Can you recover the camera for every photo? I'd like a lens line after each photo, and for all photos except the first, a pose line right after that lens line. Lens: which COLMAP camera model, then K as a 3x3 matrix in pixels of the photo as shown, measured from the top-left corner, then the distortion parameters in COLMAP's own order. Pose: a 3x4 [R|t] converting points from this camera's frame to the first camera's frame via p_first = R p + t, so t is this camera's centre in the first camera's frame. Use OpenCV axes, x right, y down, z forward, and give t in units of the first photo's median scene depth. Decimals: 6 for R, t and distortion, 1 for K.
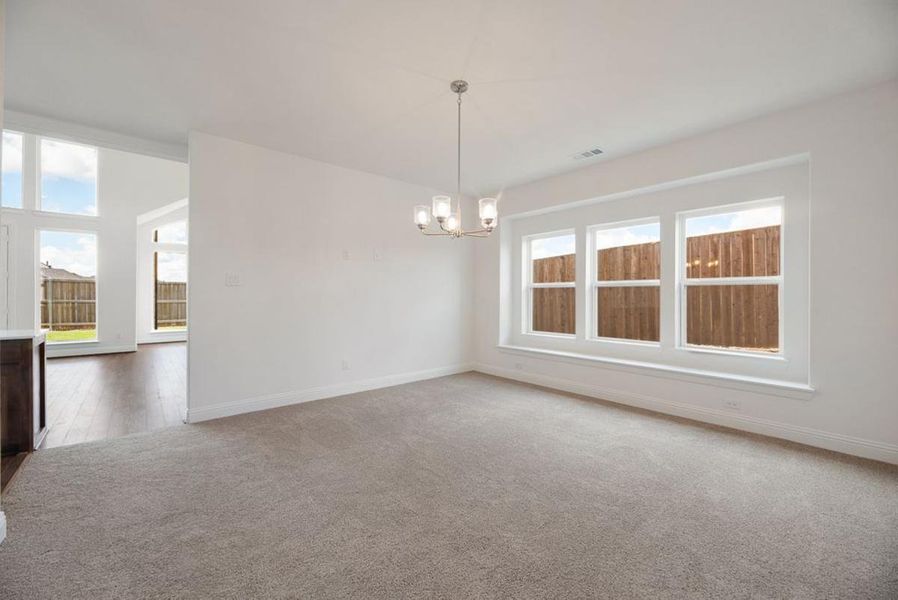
lens RADIAL K [[364.1, 0, 444.1], [0, 364.1, 308.4], [0, 0, 1]] dist [-0.000703, -0.000387]
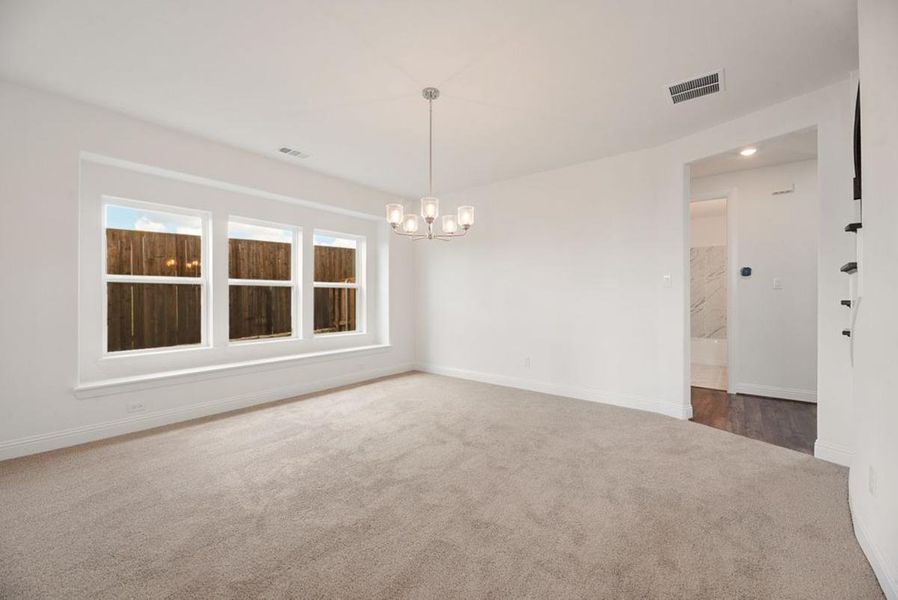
lens RADIAL K [[364.1, 0, 451.3], [0, 364.1, 296.9], [0, 0, 1]] dist [-0.000703, -0.000387]
pose [[-0.184912, -0.005801, 0.982738, -0.556929], [0.029811, 0.999489, 0.011509, -0.024346], [-0.982303, 0.031424, -0.184645, 0.641471]]
